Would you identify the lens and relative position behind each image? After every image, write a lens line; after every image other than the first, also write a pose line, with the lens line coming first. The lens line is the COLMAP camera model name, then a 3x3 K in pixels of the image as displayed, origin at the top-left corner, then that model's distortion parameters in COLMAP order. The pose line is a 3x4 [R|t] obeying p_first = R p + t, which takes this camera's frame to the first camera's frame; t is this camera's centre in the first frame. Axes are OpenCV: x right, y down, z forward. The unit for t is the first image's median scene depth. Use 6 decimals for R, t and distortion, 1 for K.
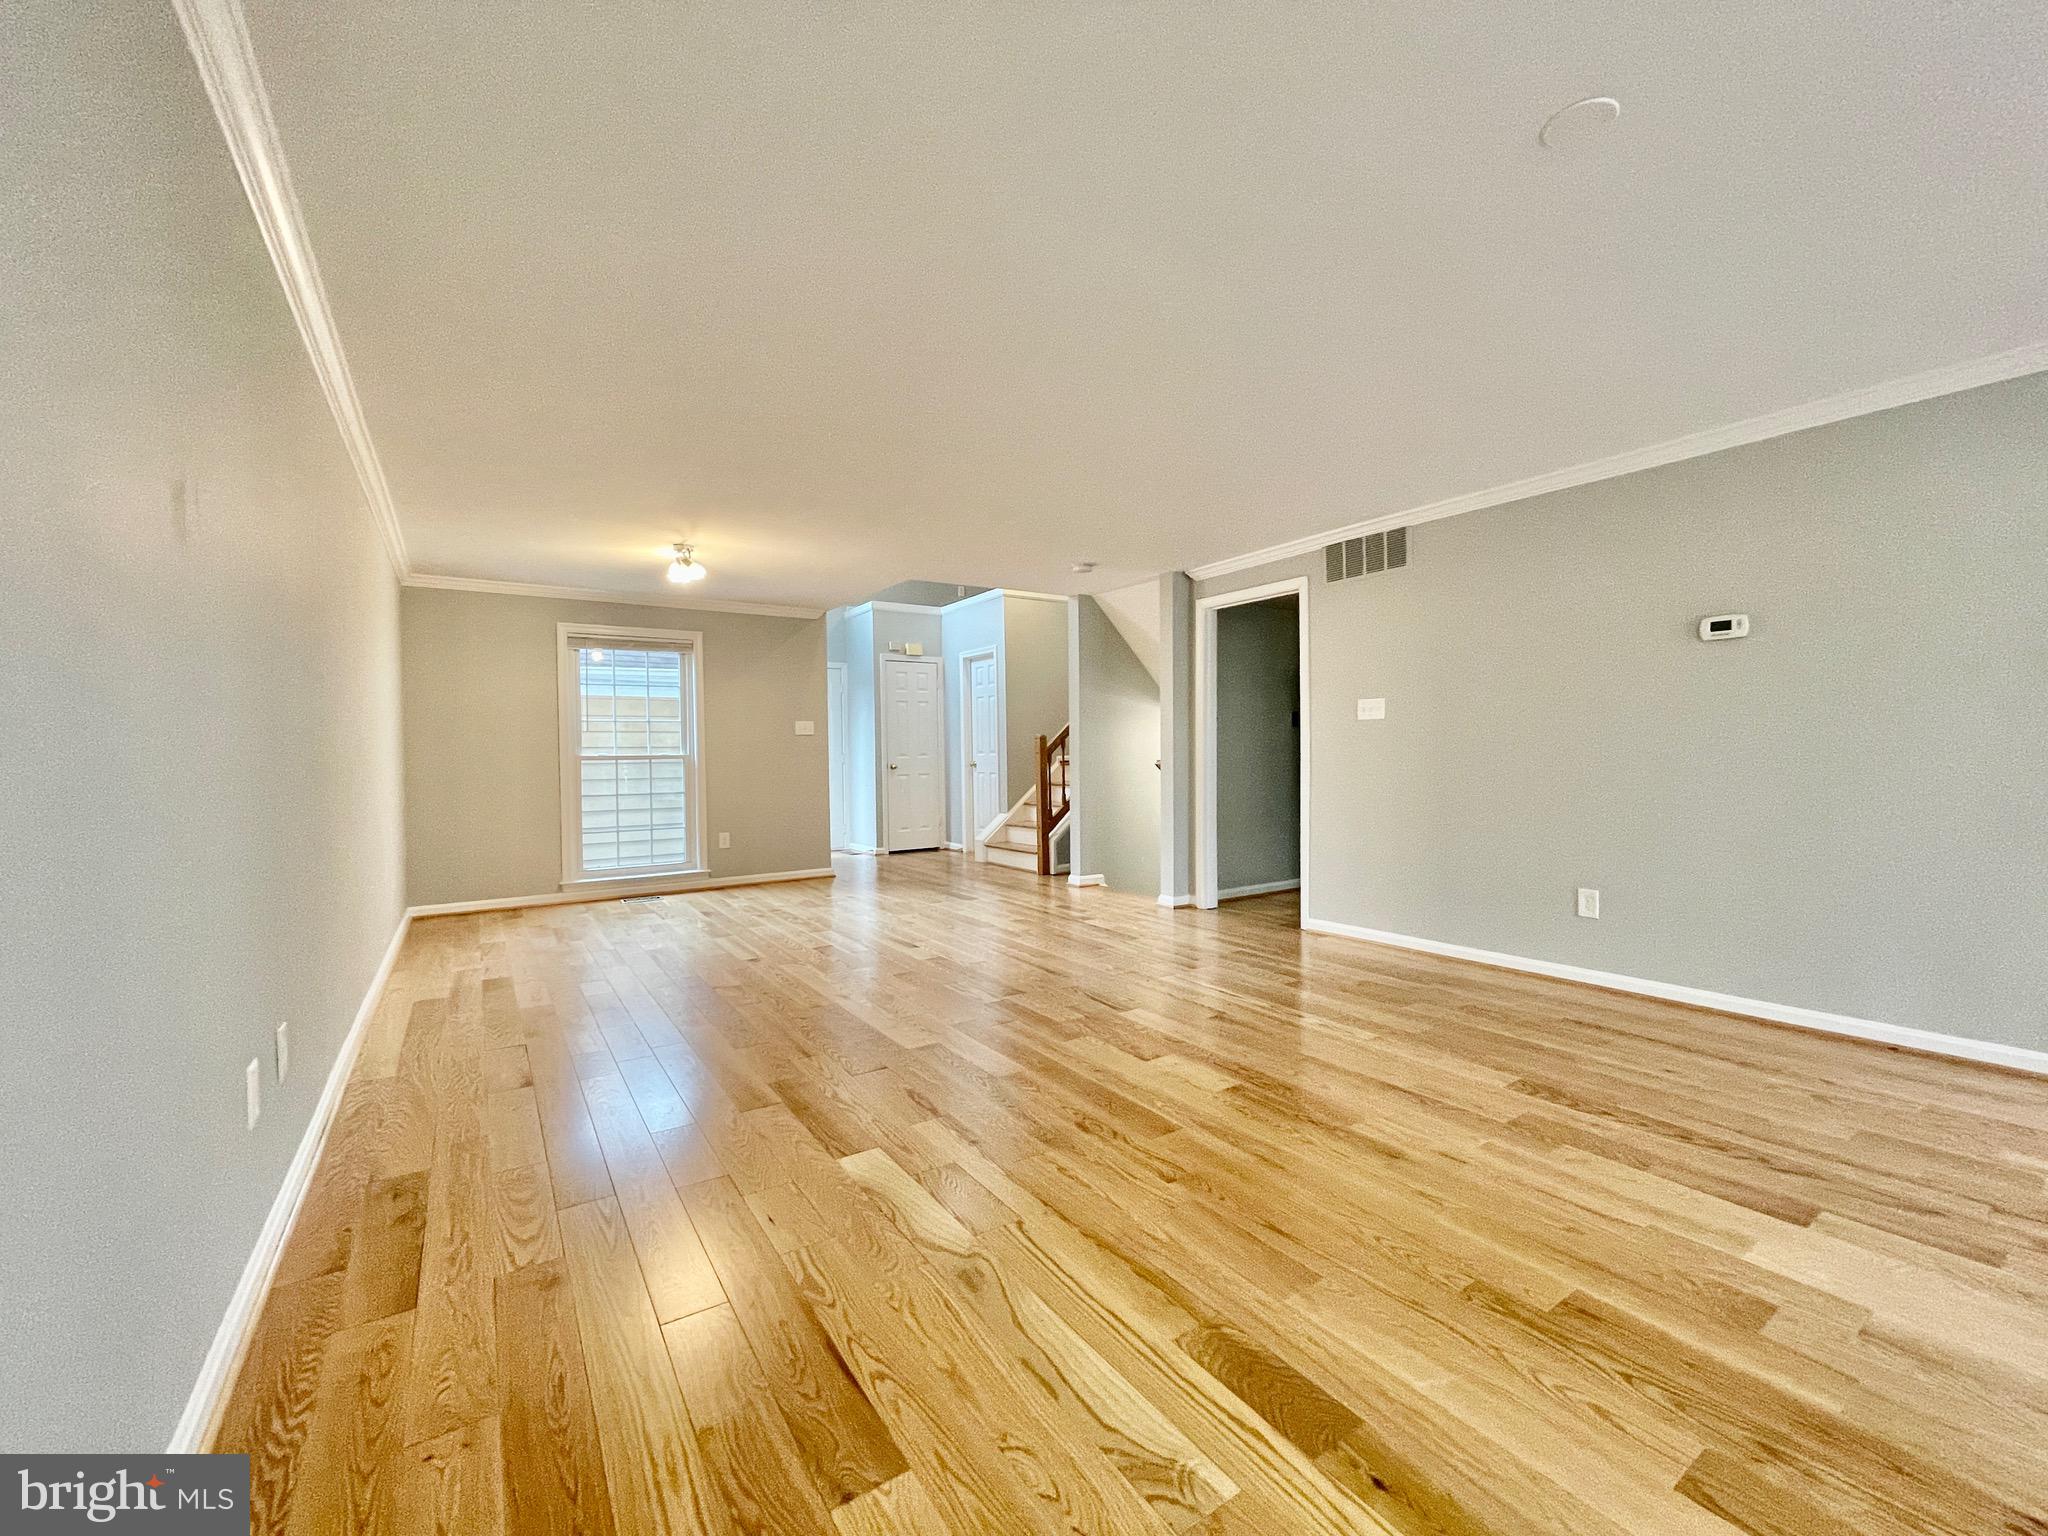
lens RADIAL K [[821.3, 0, 1023.4], [0, 821.3, 761.1], [0, 0, 1]] dist [-0.001037, 0.000175]
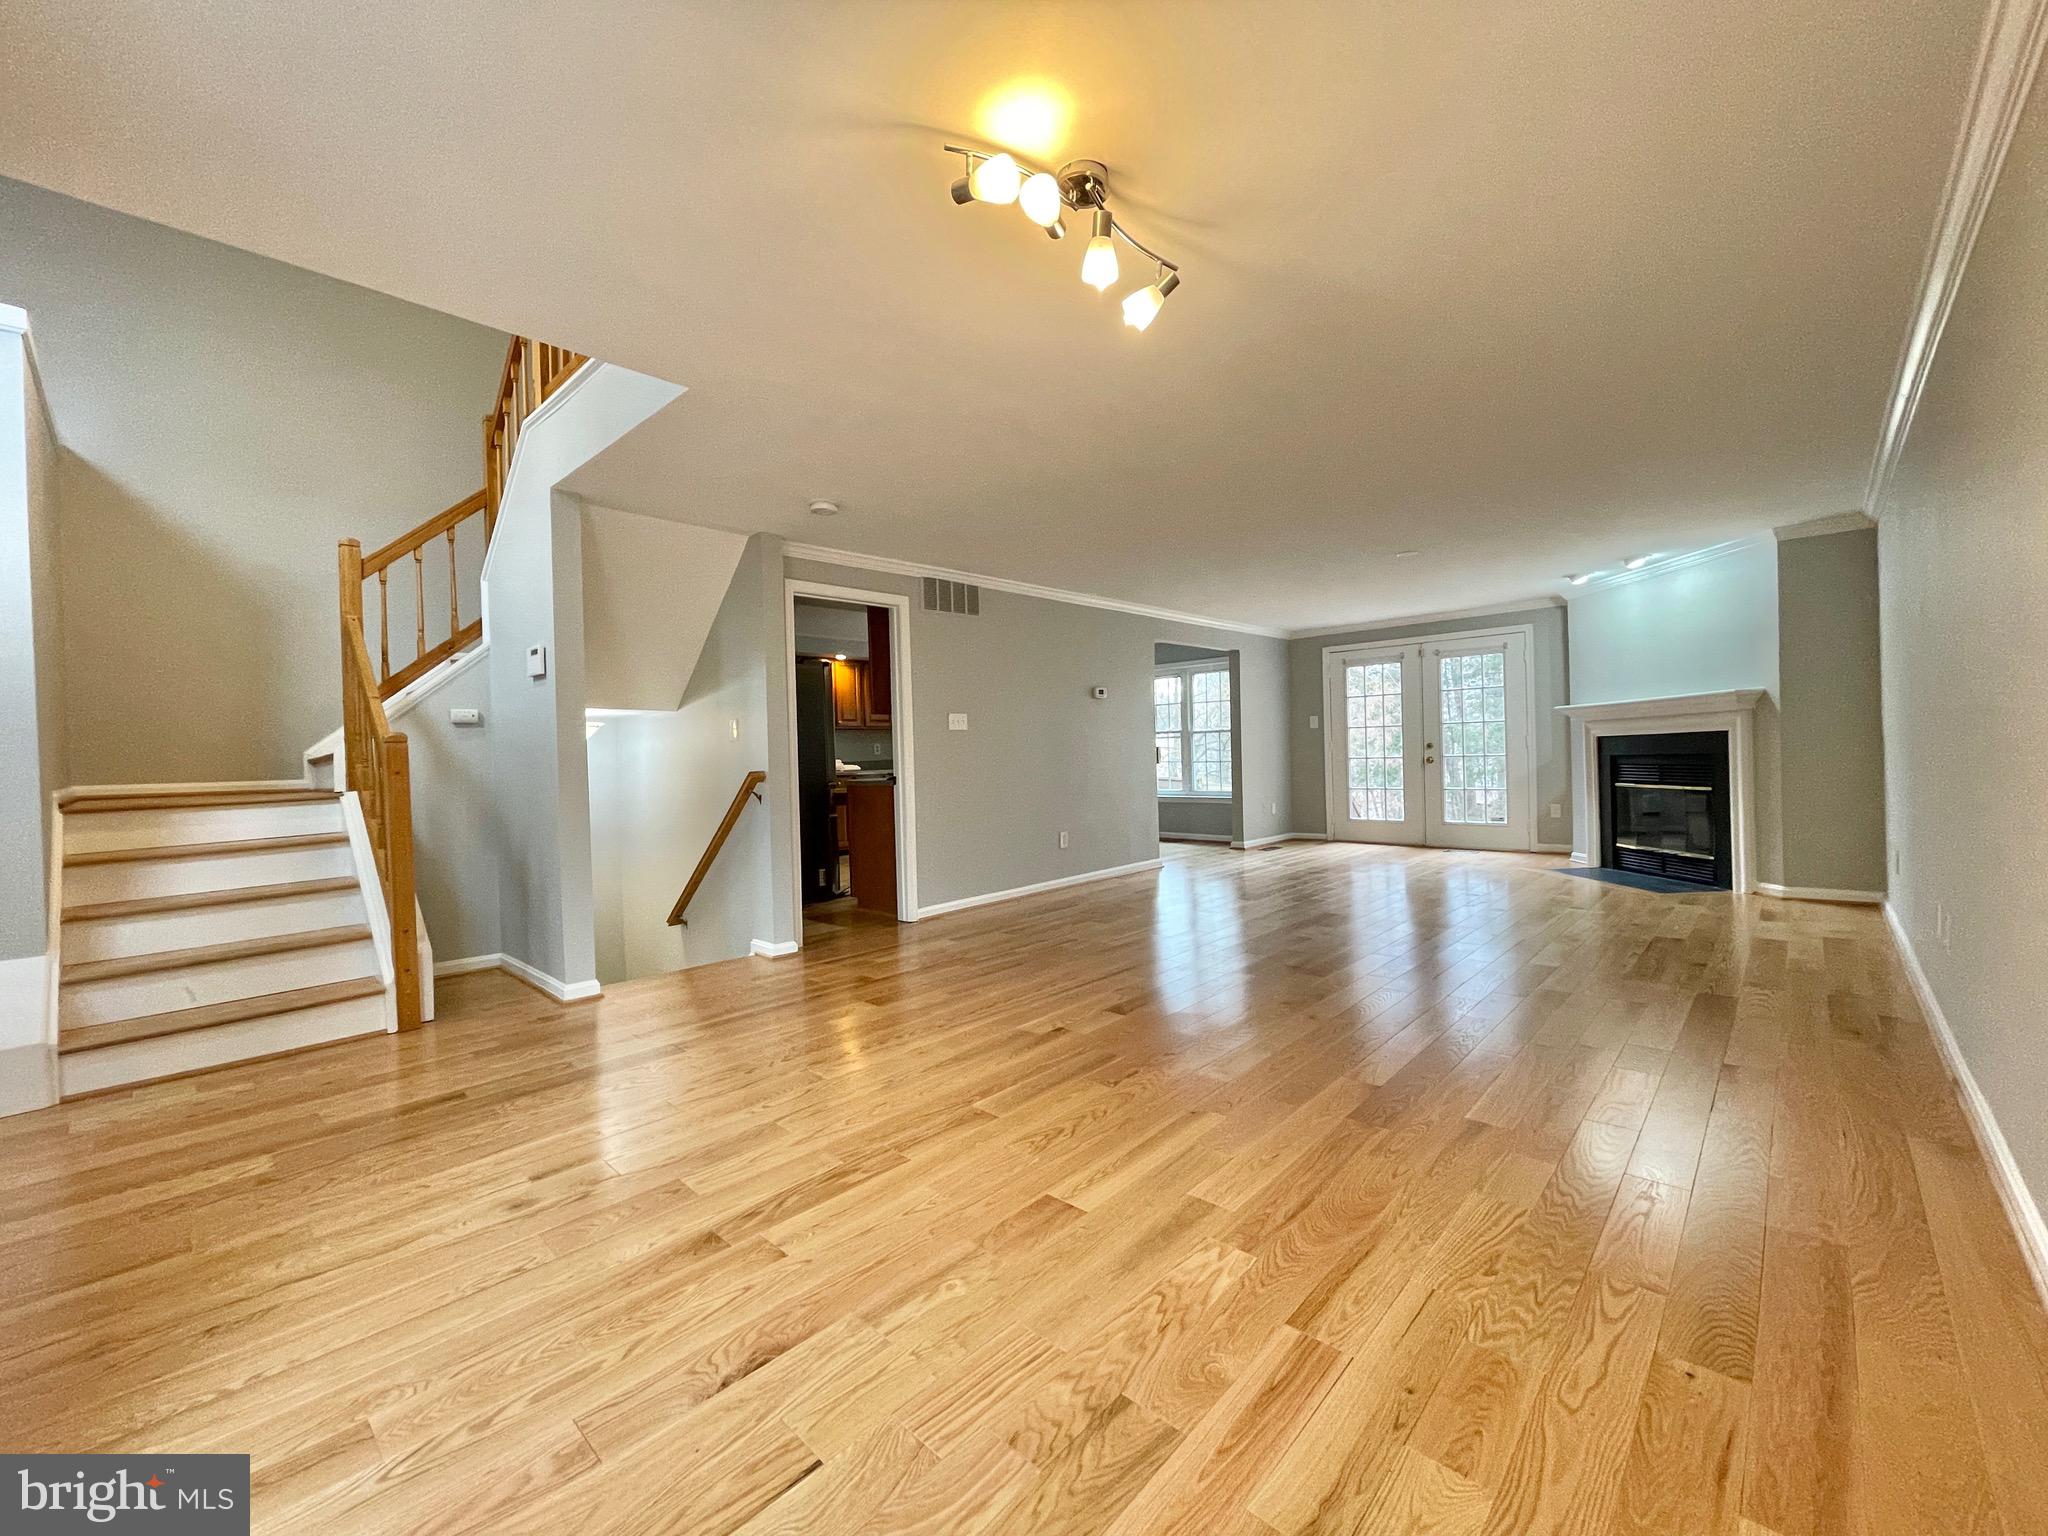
lens RADIAL K [[821.3, 0, 1029.5], [0, 821.3, 764.6], [0, 0, 1]] dist [-0.001037, 0.000175]
pose [[-0.224880, -0.005125, 0.974373, -0.805853], [0.040109, 0.999090, 0.014512, -0.012744], [-0.973561, 0.042345, -0.224470, 1.163466]]
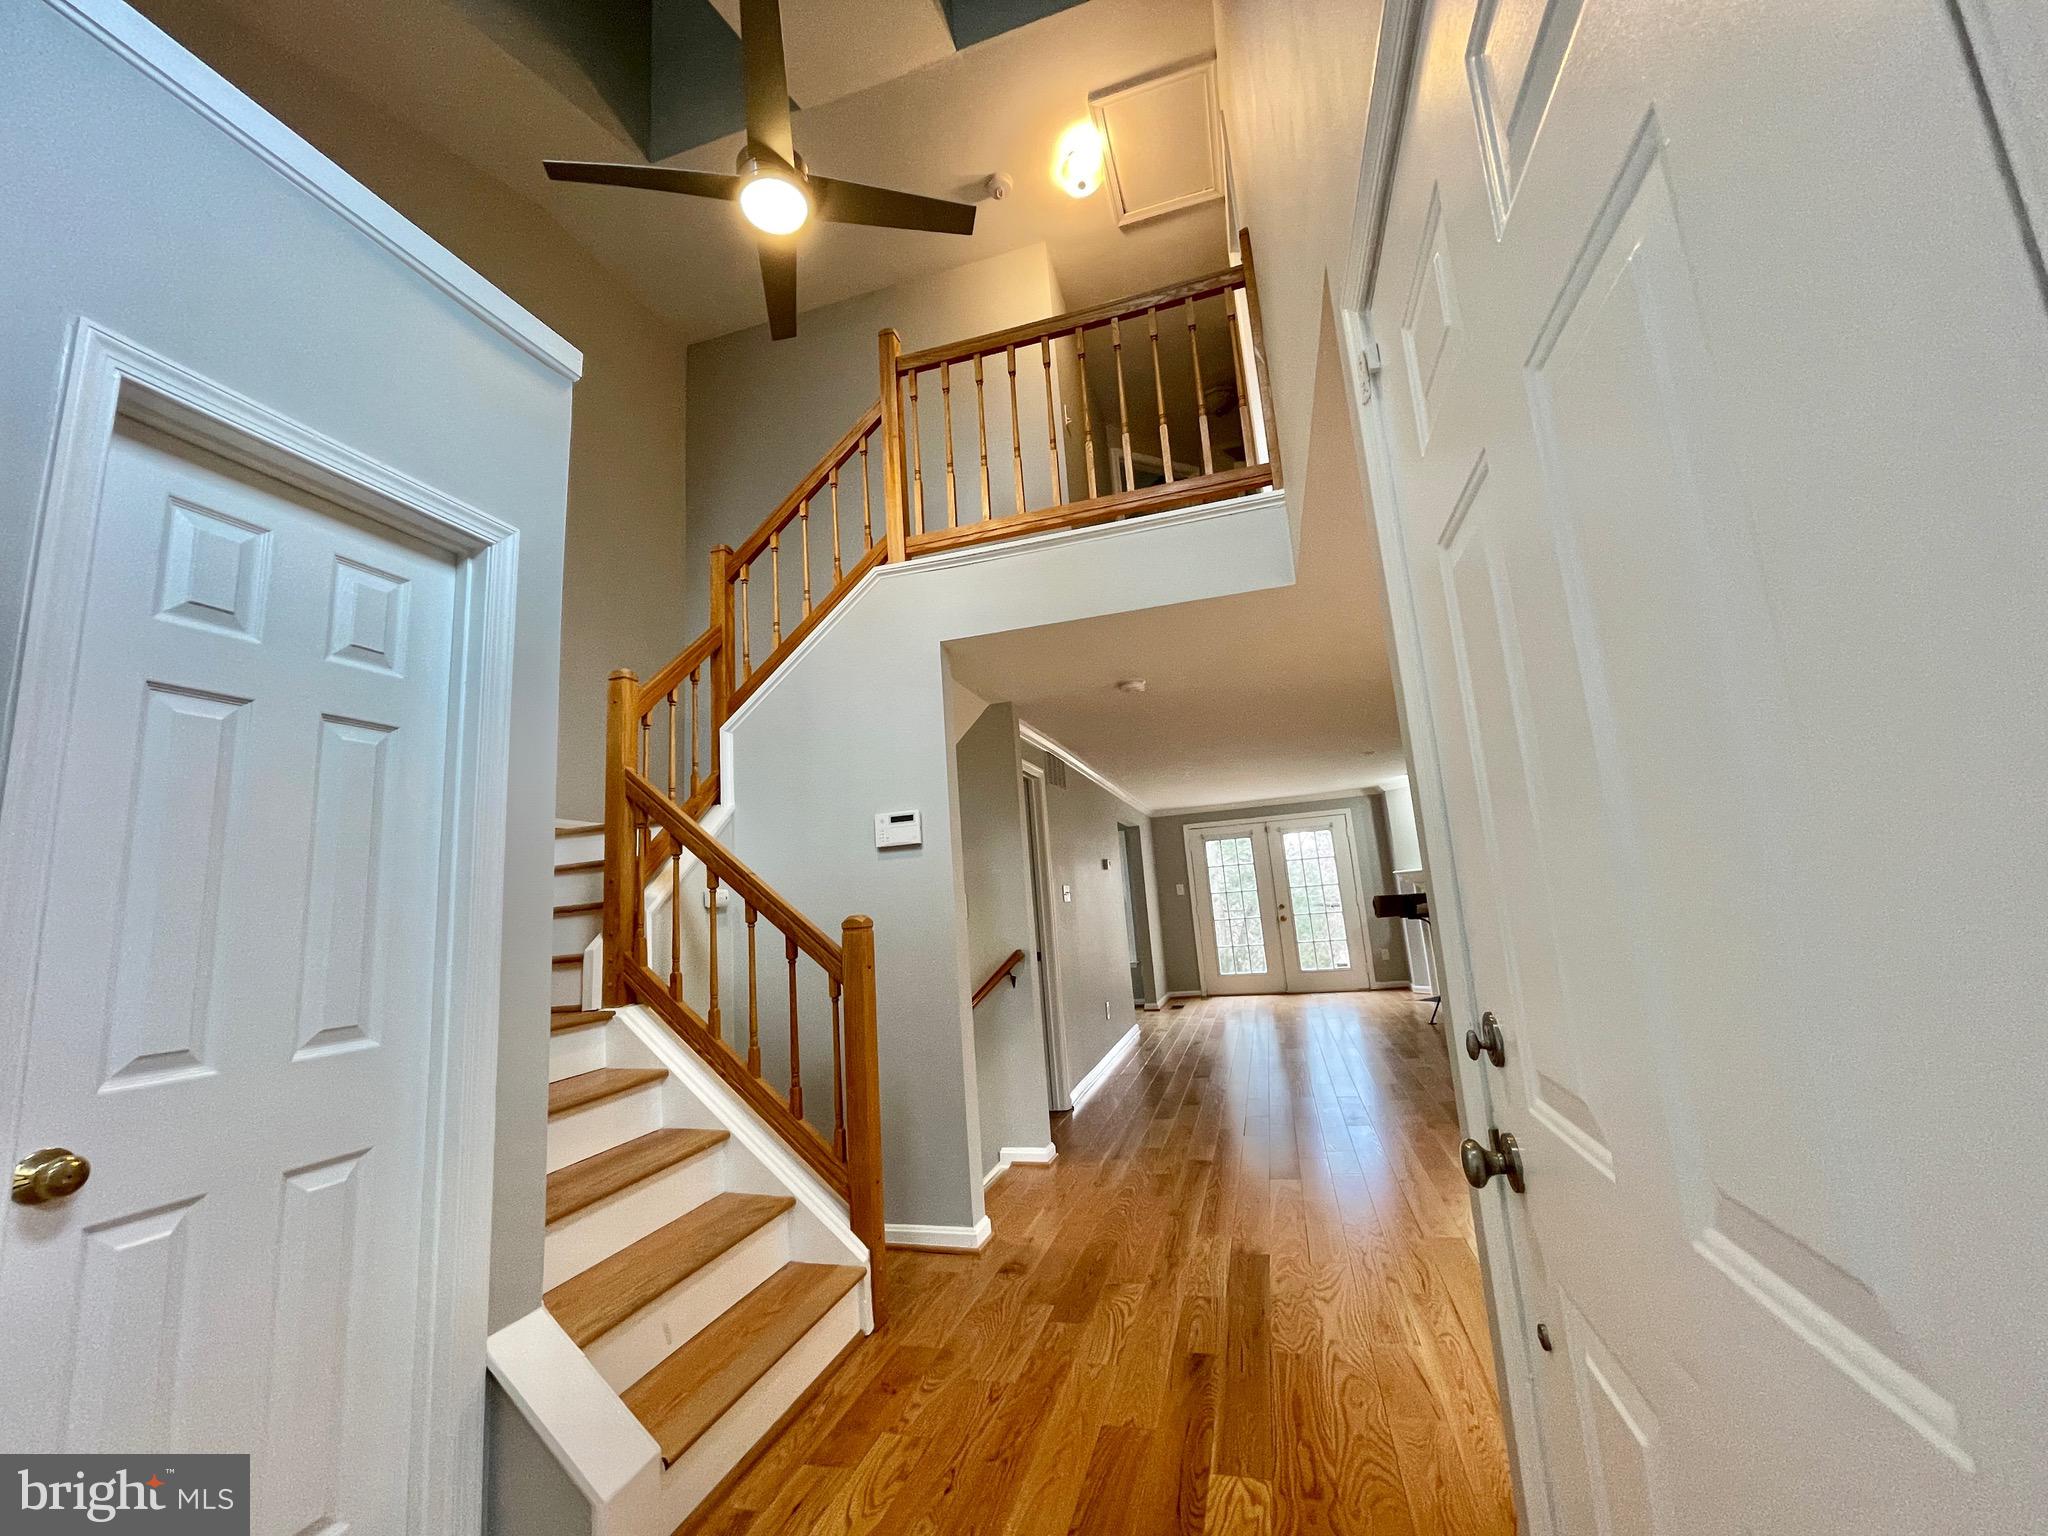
lens RADIAL K [[821.3, 0, 1025.9], [0, 821.3, 763.7], [0, 0, 1]] dist [-0.001037, 0.000175]
pose [[-0.638809, 0.182668, 0.747366, -0.497211], [0.082118, 0.982045, -0.169837, -0.051491], [-0.764971, -0.047121, -0.642339, 1.849465]]
